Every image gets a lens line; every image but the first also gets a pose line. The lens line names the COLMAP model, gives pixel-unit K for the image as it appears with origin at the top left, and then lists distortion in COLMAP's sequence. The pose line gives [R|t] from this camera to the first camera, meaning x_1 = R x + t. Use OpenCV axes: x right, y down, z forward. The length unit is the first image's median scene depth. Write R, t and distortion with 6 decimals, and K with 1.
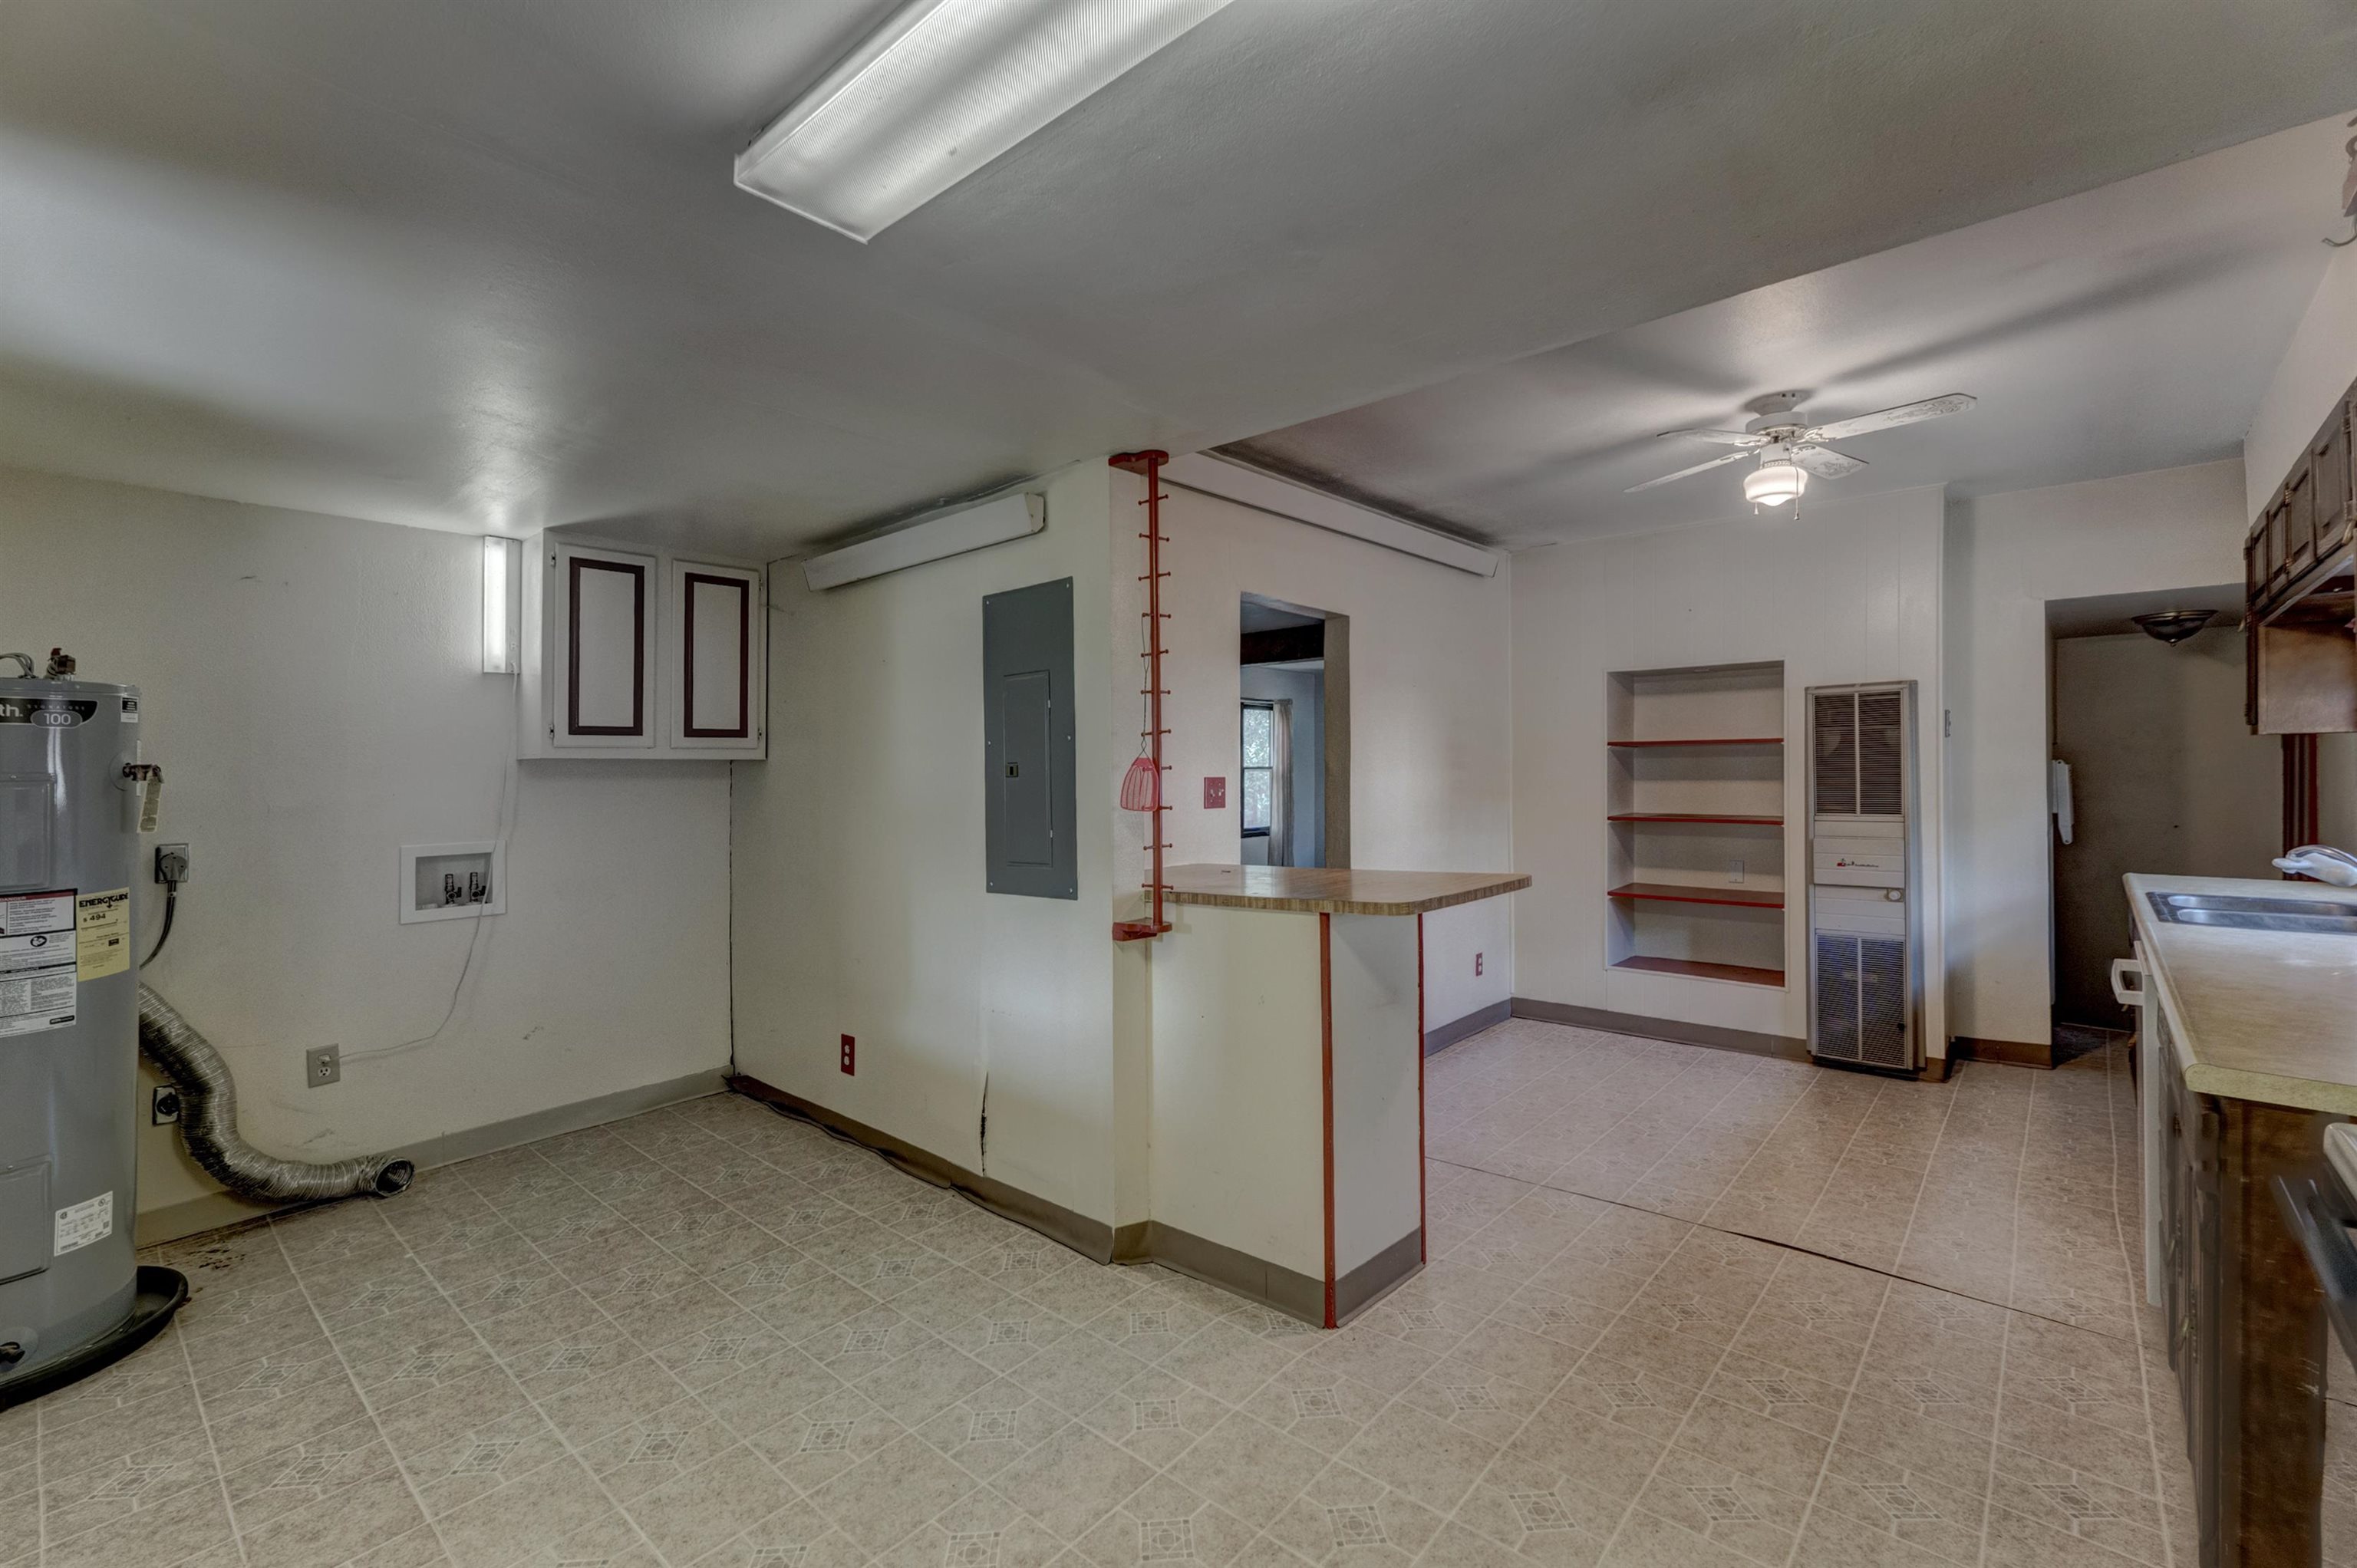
lens RADIAL K [[1006.5, 0, 1166.7], [0, 1006.5, 746.5], [0, 0, 1]] dist [0.004196, 0.000396]
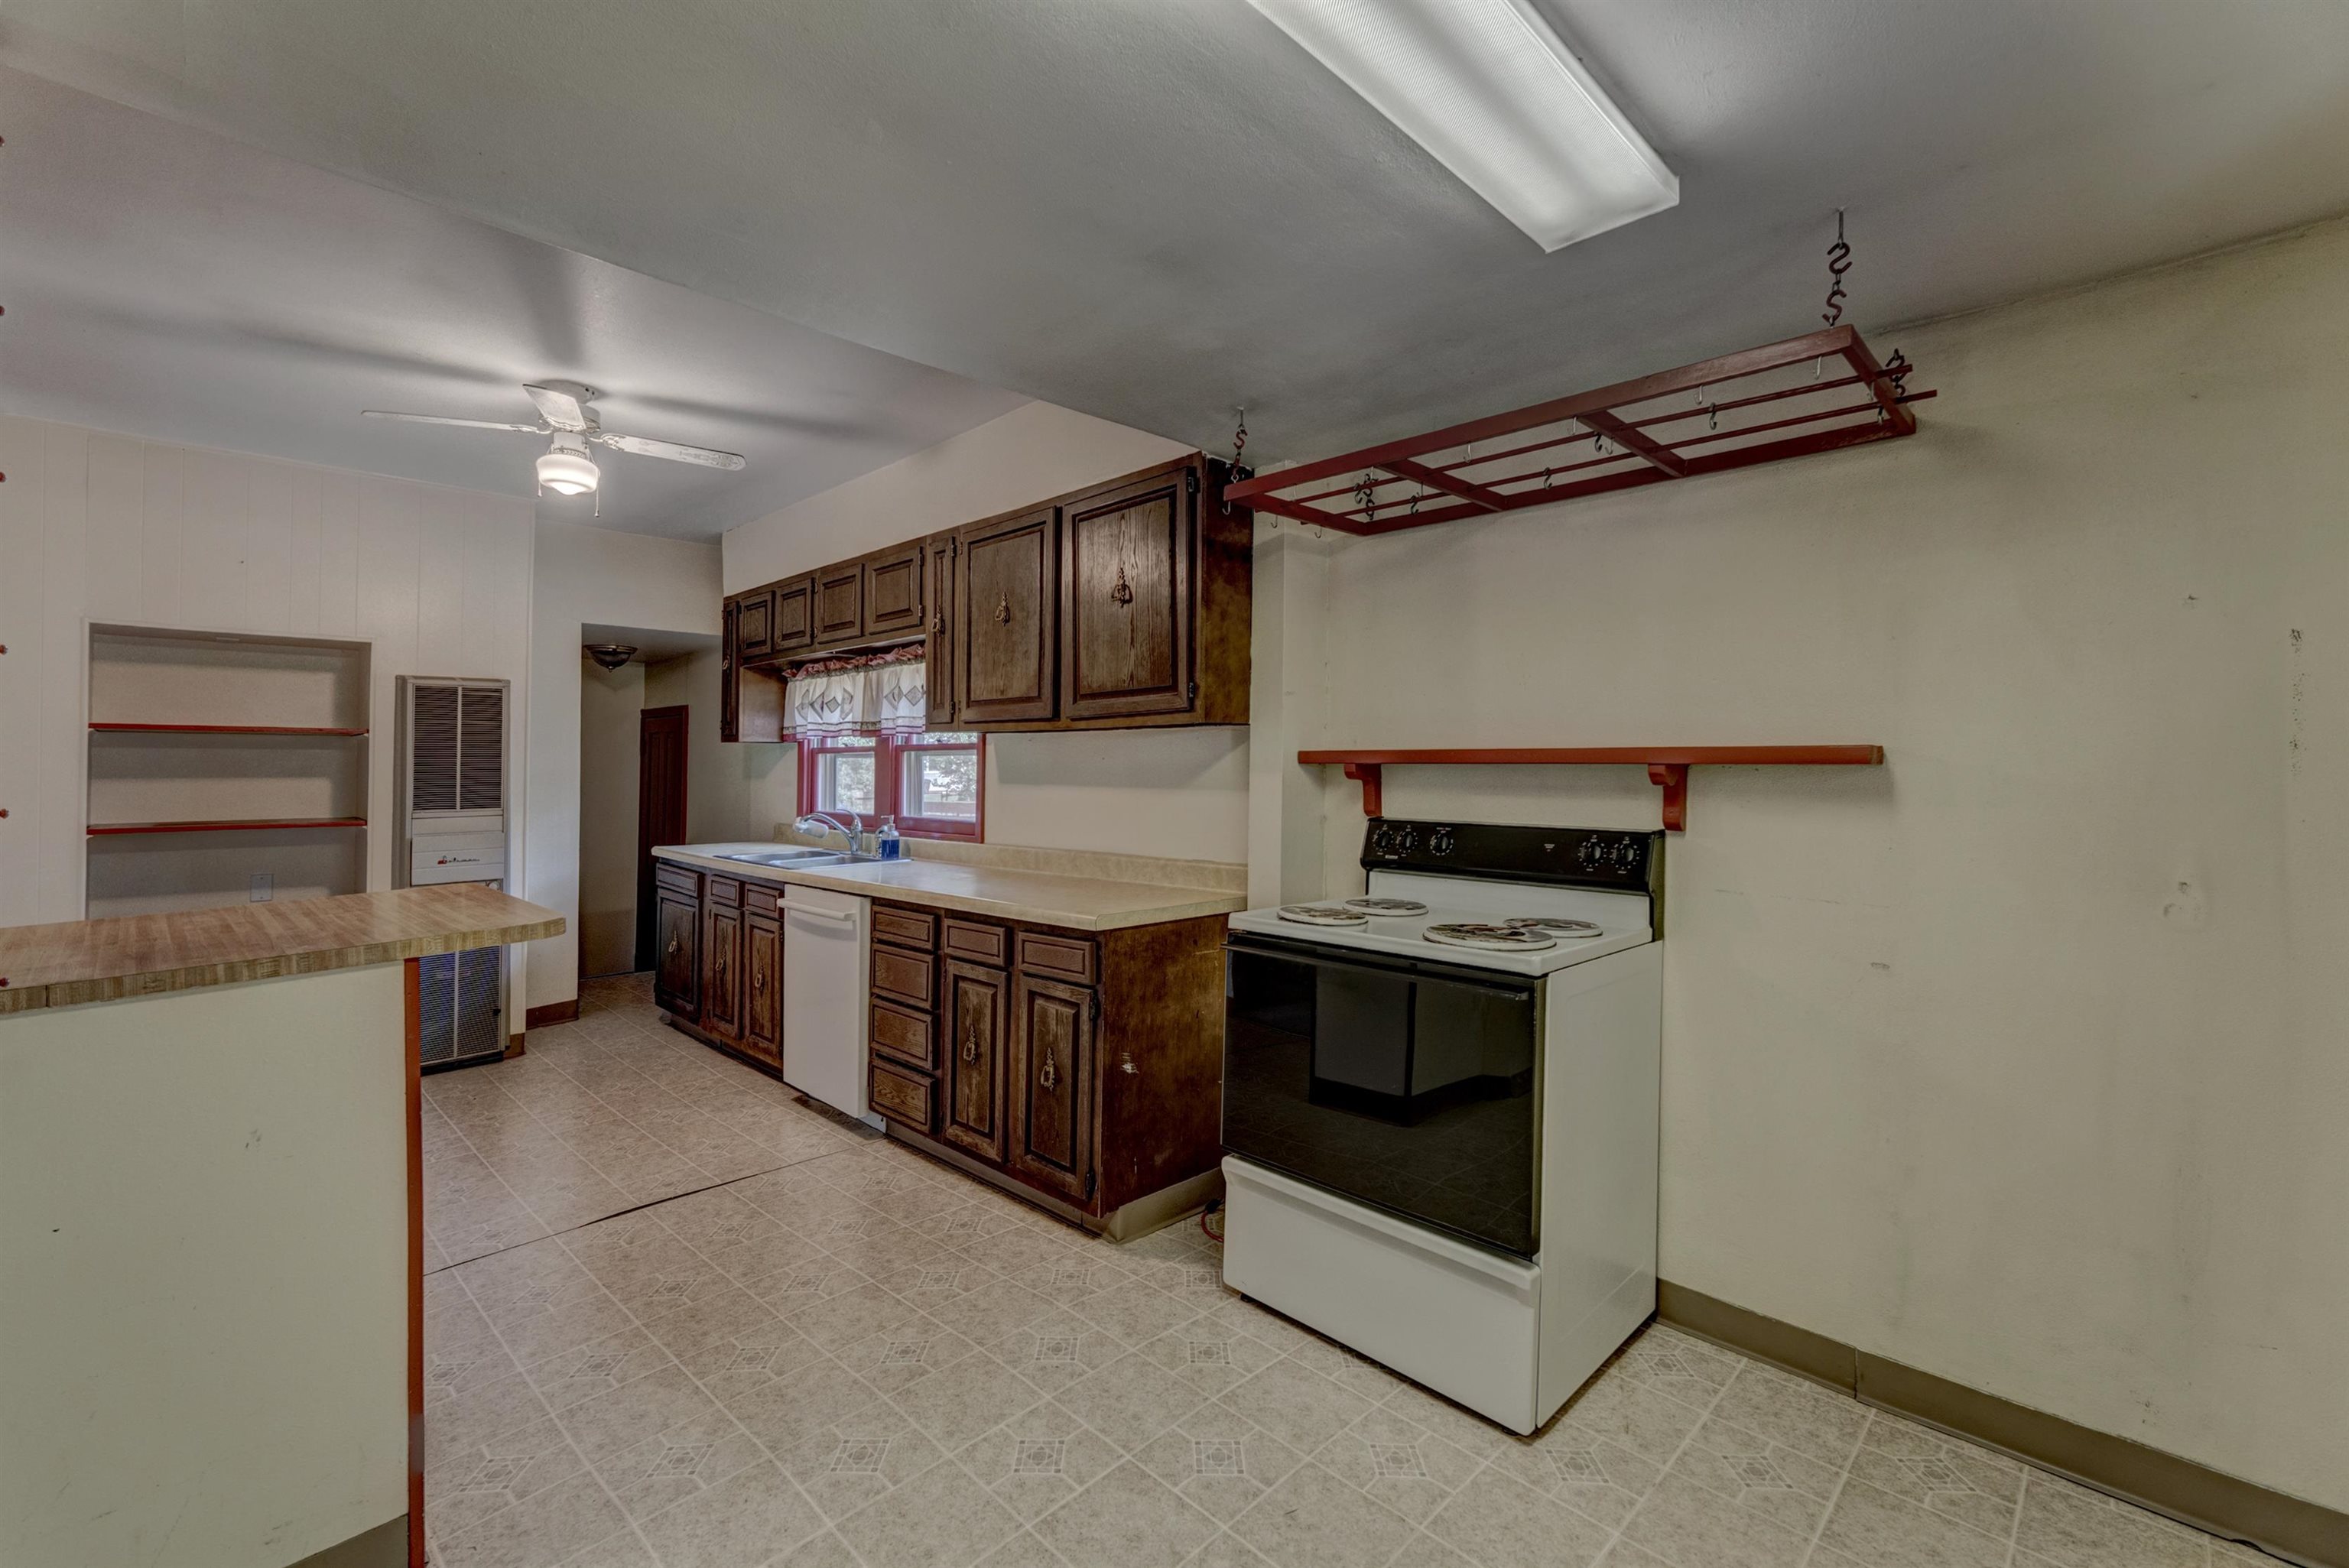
lens RADIAL K [[1000.3, 0, 1161.9], [0, 1000.3, 778.3], [0, 0, 1]] dist [0.002300, 0.000307]
pose [[0.049814, -0.001521, 0.998757, -0.256371], [-0.020929, 0.999778, 0.002567, 0.019073], [-0.998539, -0.021031, 0.049771, 0.258350]]
